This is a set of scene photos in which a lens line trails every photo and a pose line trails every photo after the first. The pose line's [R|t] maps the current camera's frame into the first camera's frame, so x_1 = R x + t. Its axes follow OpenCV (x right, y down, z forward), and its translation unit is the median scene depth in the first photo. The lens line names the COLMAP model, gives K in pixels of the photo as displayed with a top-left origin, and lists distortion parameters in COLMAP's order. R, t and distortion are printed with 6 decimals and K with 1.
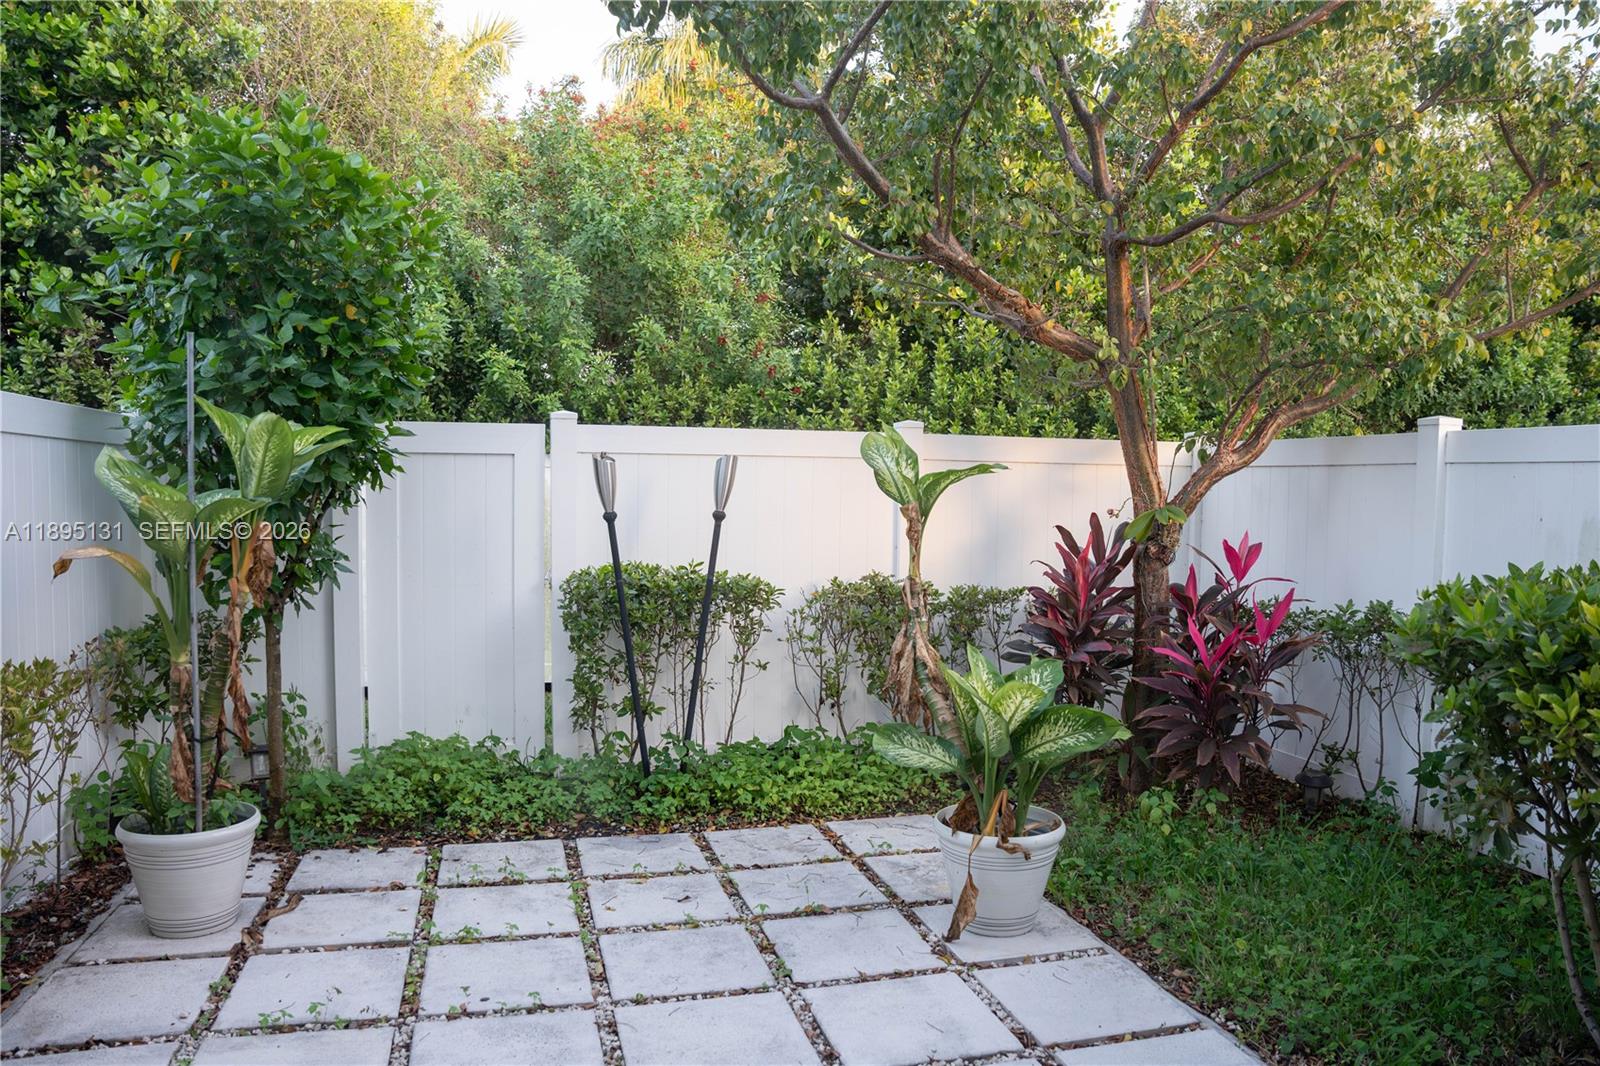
lens RADIAL K [[1113.3, 0, 780.6], [0, 1113.3, 534.2], [0, 0, 1]] dist [-0.160202, 0.139428]
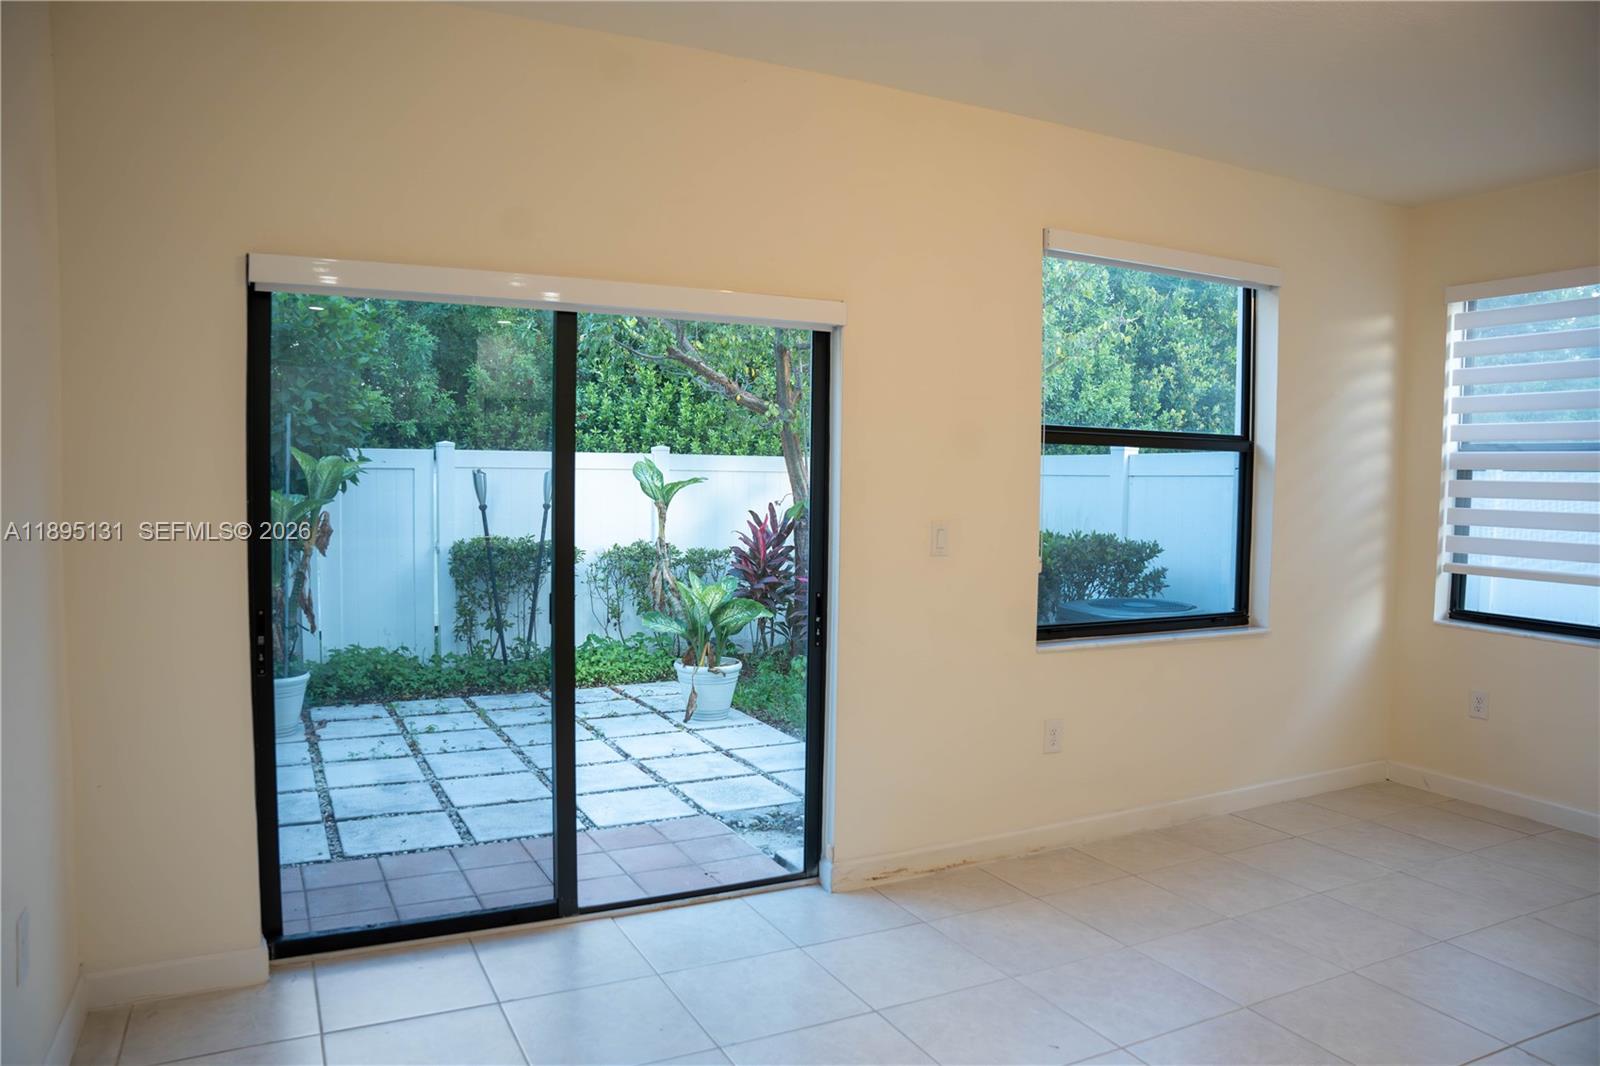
lens RADIAL K [[1113.3, 0, 780.6], [0, 1113.3, 534.2], [0, 0, 1]] dist [-0.160202, 0.139428]
pose [[0.977095, -0.012349, 0.212446, -0.064031], [0.010161, 0.999884, 0.011389, 0.009592], [-0.212562, -0.008970, 0.977106, -0.677465]]
